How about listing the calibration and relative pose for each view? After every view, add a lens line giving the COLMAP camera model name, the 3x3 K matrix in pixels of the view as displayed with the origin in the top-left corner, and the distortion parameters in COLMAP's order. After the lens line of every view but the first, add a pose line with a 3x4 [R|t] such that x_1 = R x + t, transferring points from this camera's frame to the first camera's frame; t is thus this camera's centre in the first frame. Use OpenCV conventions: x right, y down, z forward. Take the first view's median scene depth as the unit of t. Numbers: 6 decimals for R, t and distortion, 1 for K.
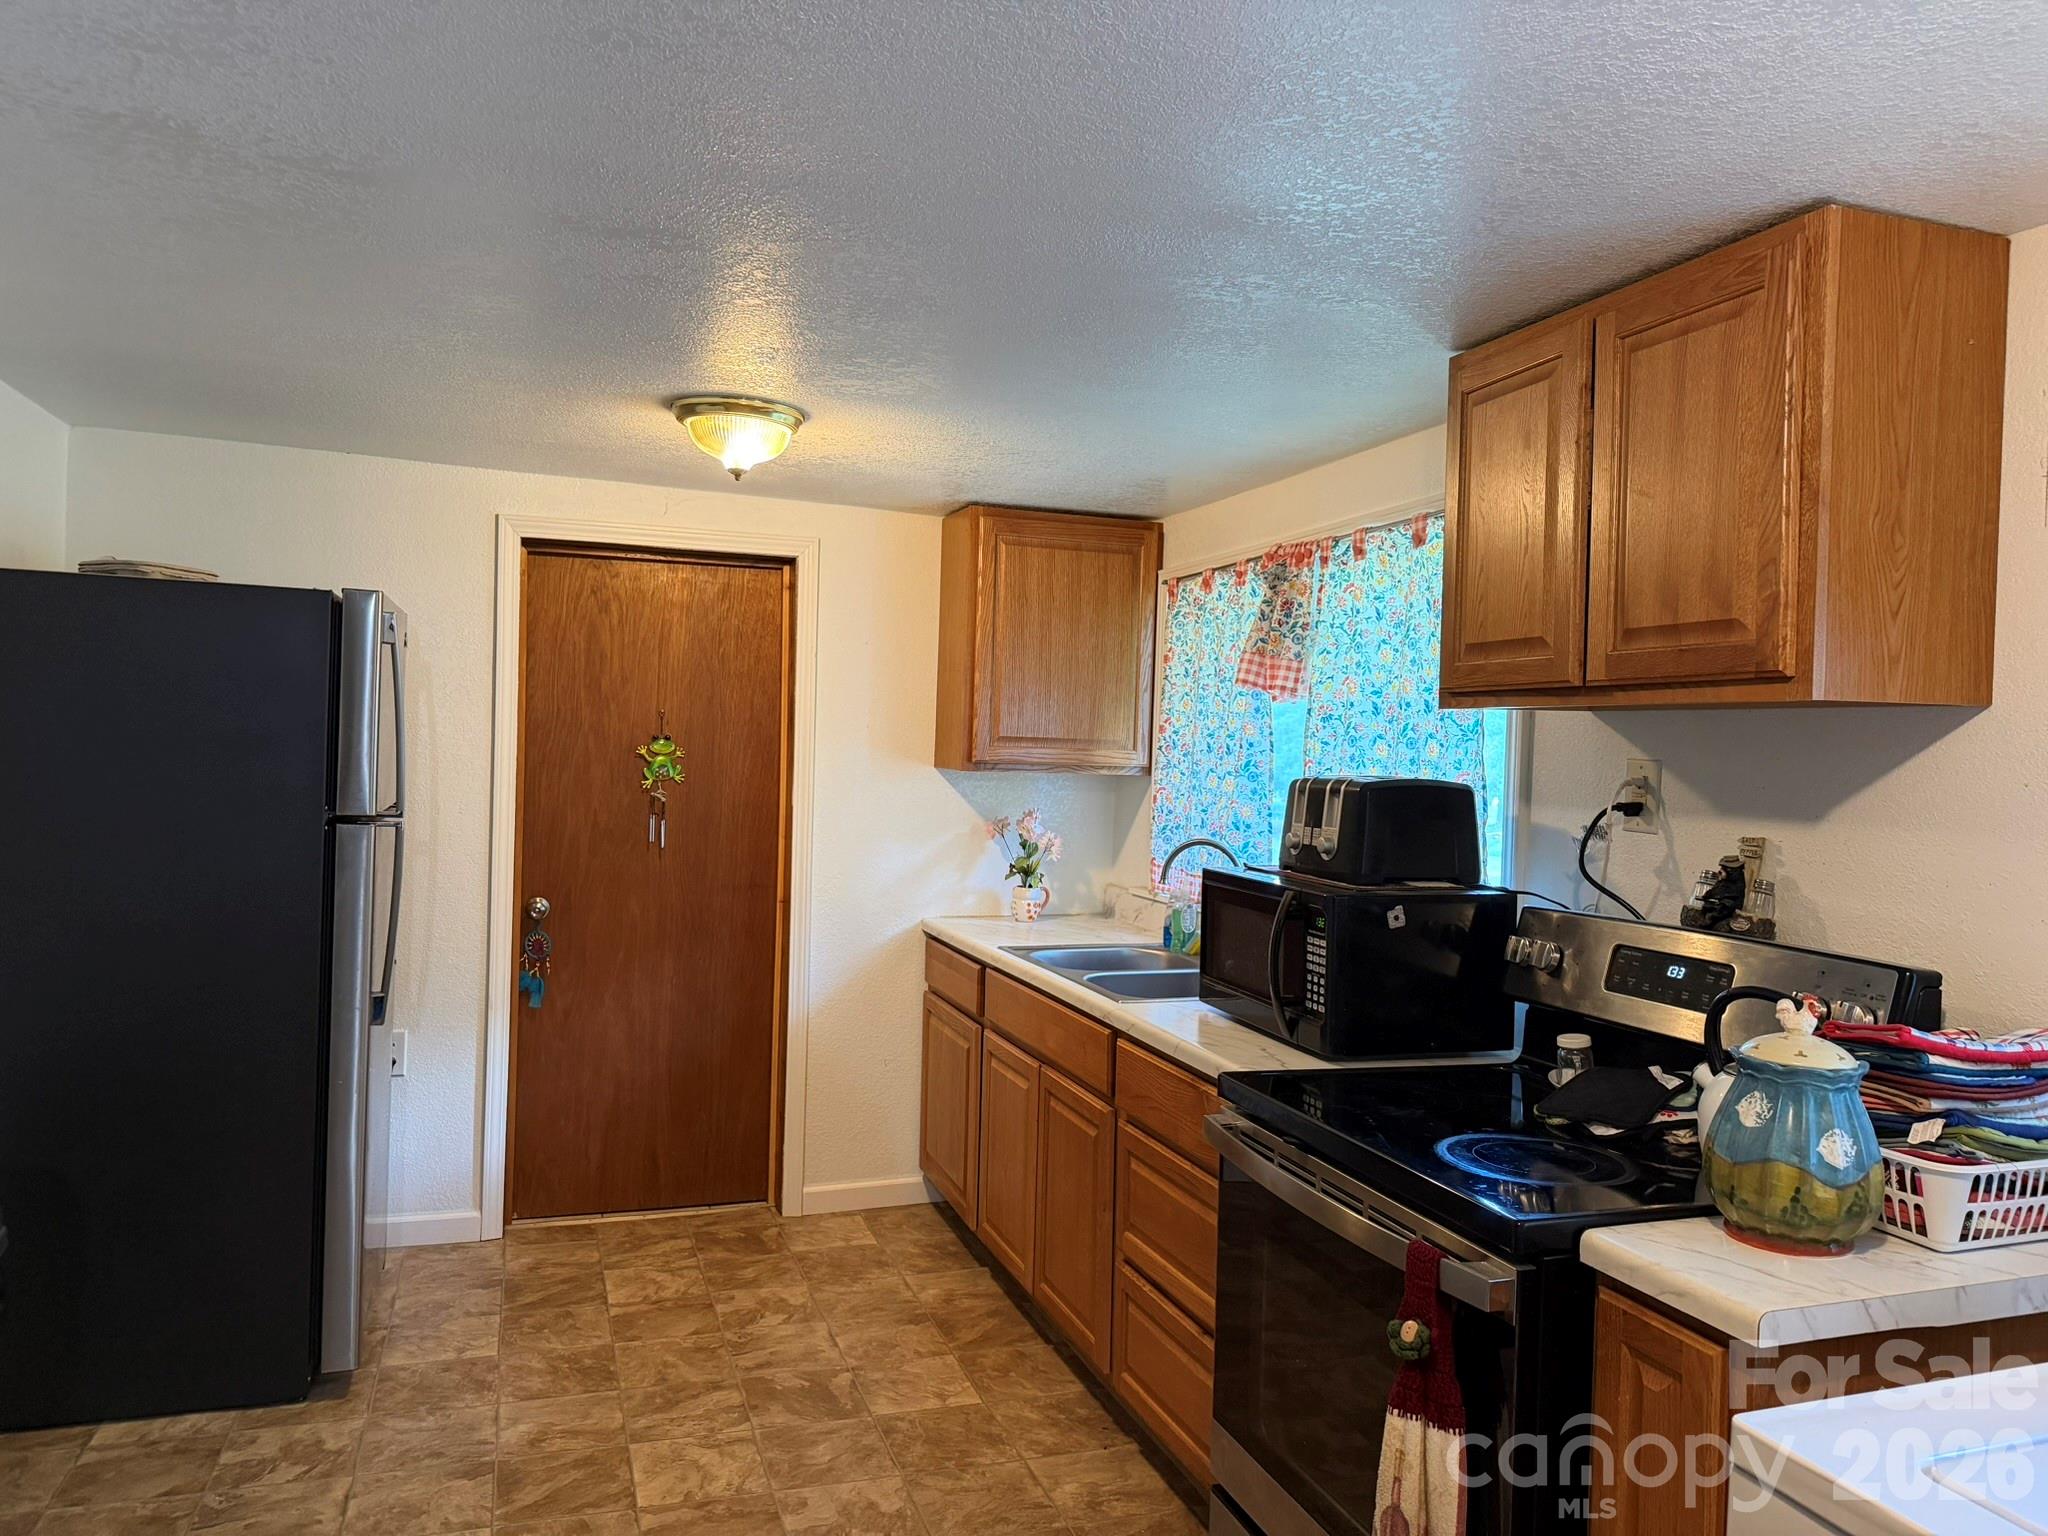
lens RADIAL K [[1474.1, 0, 1024.0], [0, 1474.1, 768.0], [0, 0, 1]] dist [0.042532, -0.041969]
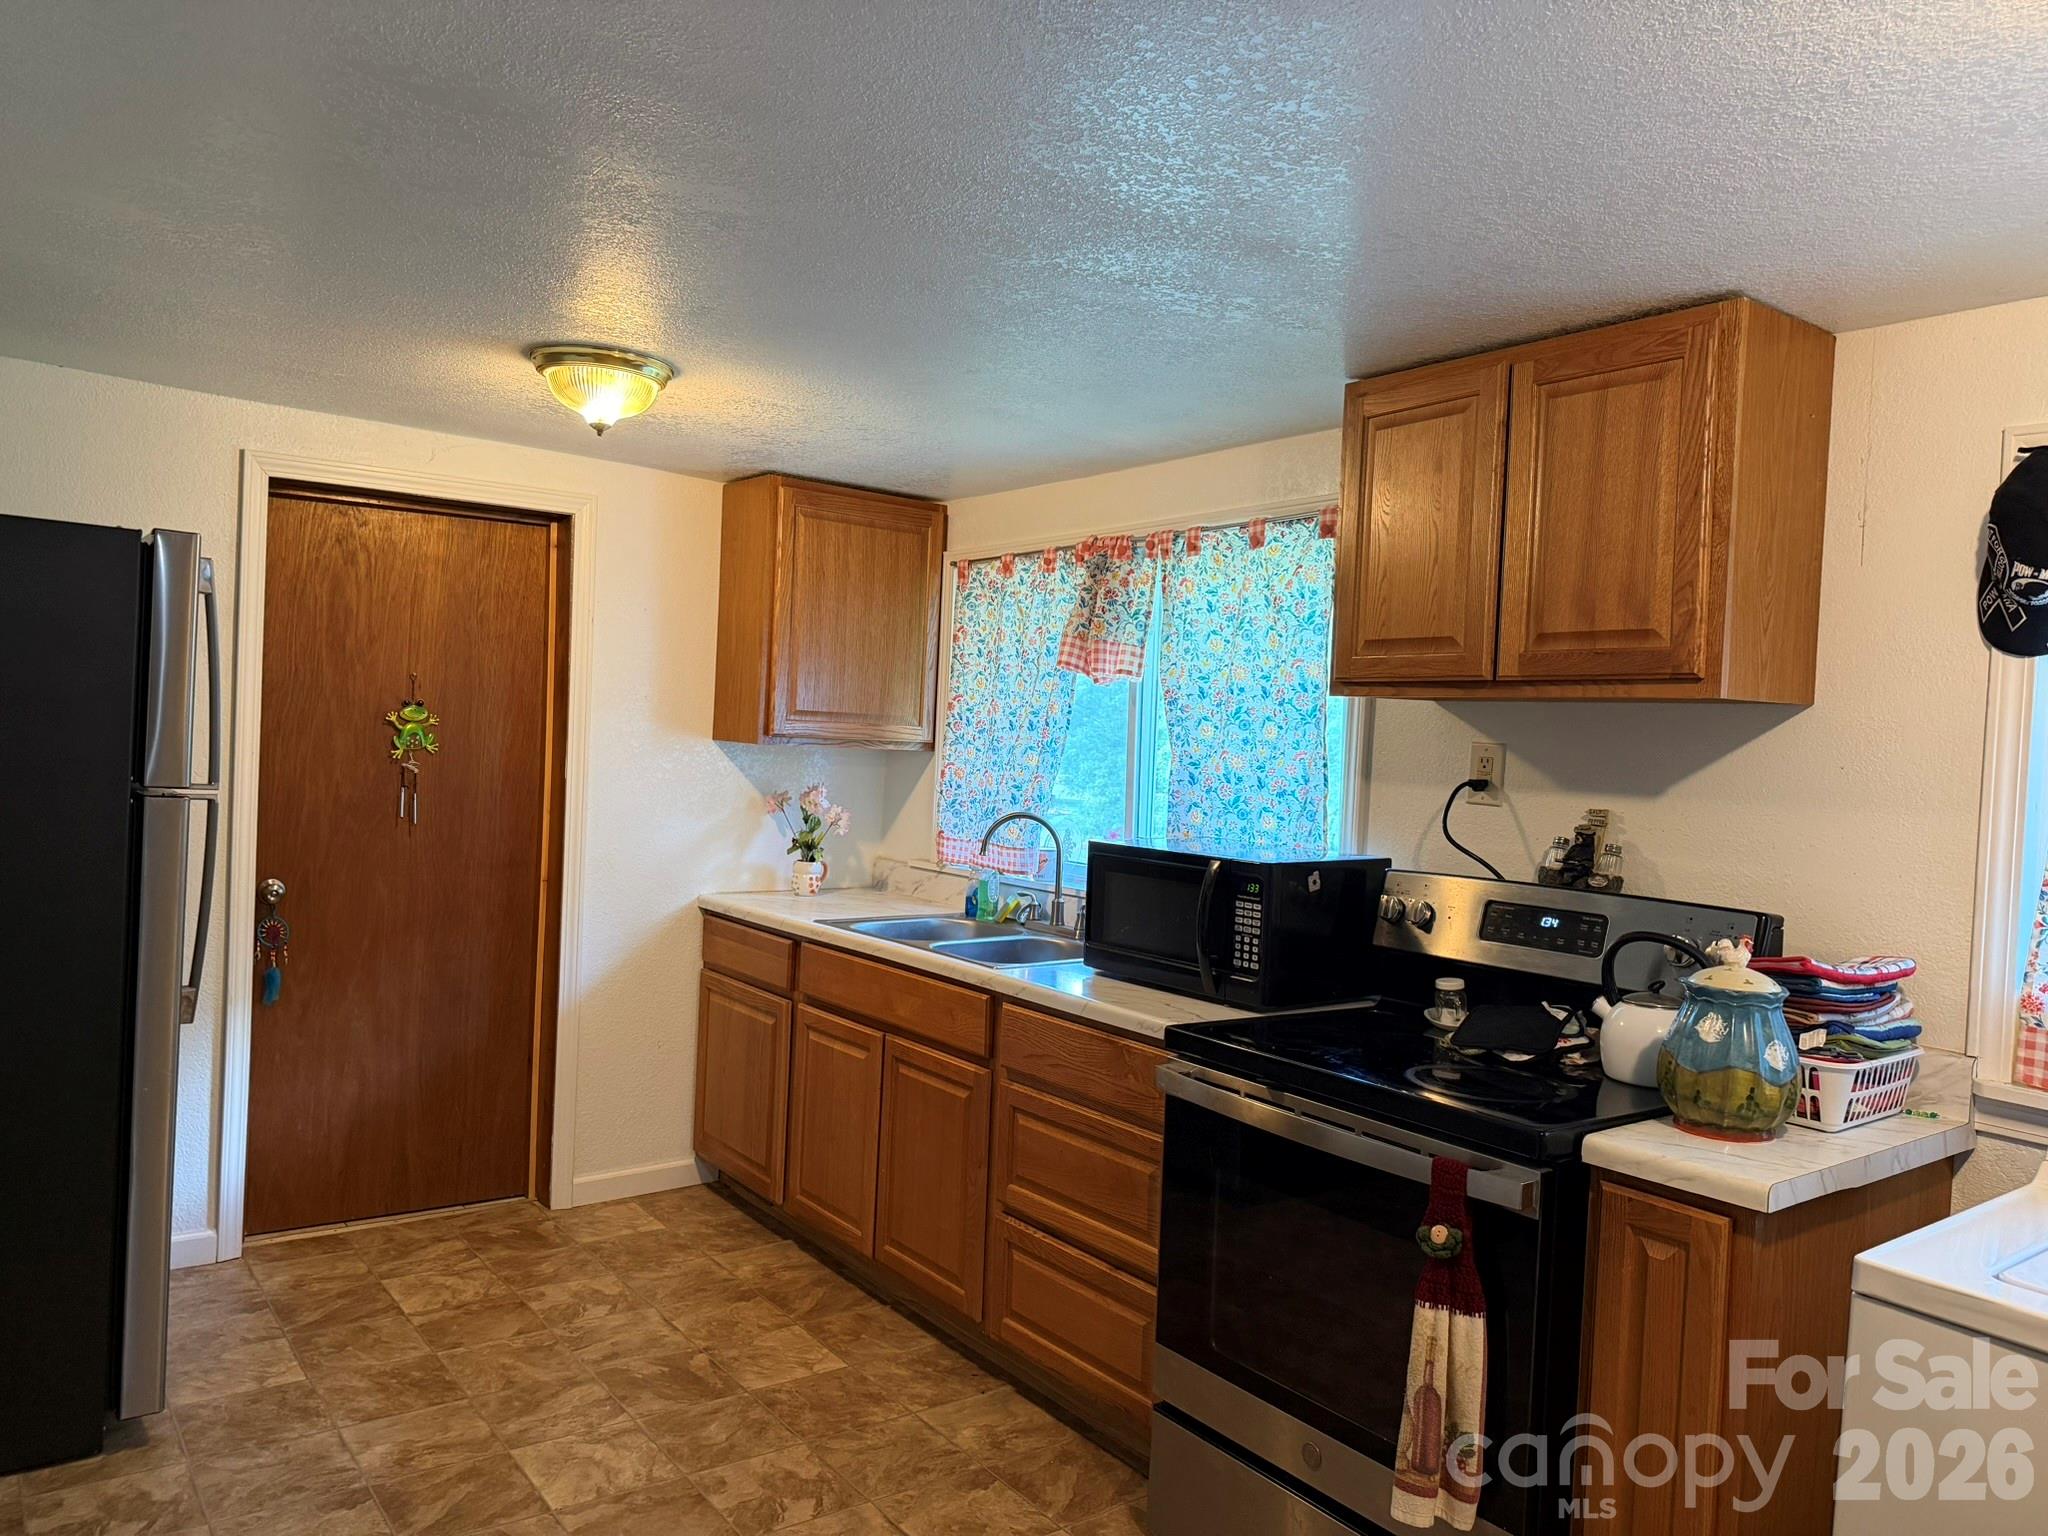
lens RADIAL K [[1474.1, 0, 1024.0], [0, 1474.1, 768.0], [0, 0, 1]] dist [0.042532, -0.041969]
pose [[0.949635, 0.009135, 0.313224, -0.234835], [-0.014193, 0.999803, 0.013872, 0.002181], [-0.313036, -0.017619, 0.949578, 0.004466]]
